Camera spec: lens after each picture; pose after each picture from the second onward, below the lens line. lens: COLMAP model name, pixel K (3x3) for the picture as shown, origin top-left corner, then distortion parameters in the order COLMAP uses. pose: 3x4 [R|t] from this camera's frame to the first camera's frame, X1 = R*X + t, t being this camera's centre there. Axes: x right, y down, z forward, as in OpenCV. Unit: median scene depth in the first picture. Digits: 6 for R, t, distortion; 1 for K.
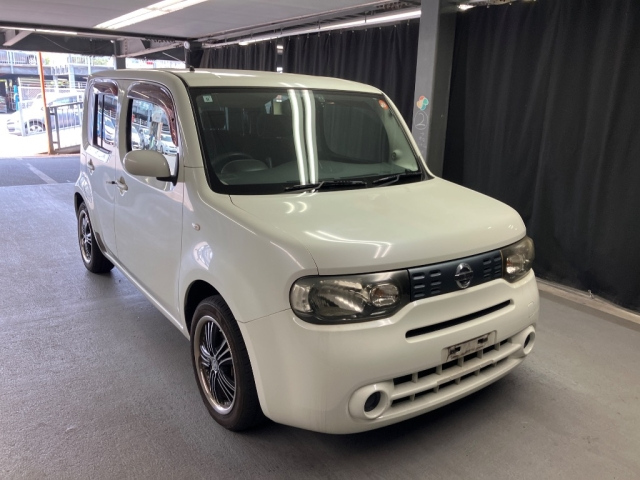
lens RADIAL K [[527.0, 0, 303.6], [0, 527.0, 237.3], [0, 0, 1]] dist [-0.003257, -0.000742]
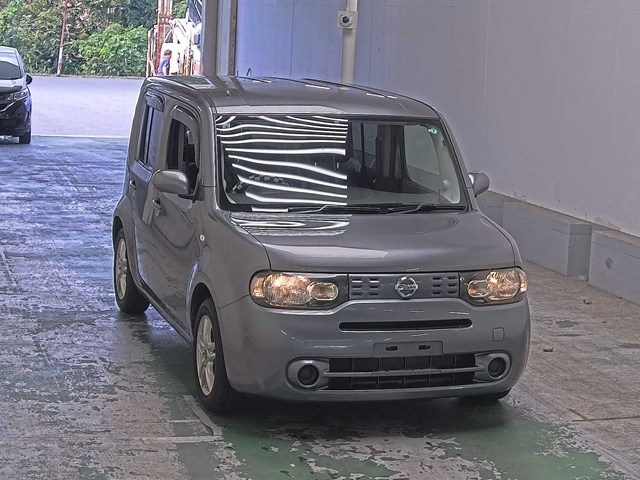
lens RADIAL K [[1314.6, 0, 321.5], [0, 1314.6, 227.2], [0, 0, 1]] dist [-0.025374, -0.101795]
pose [[0.963417, 0.052569, -0.262800, 0.889470], [-0.080302, 0.992145, -0.095920, 0.237223], [0.255693, 0.113514, 0.960071, -1.885149]]
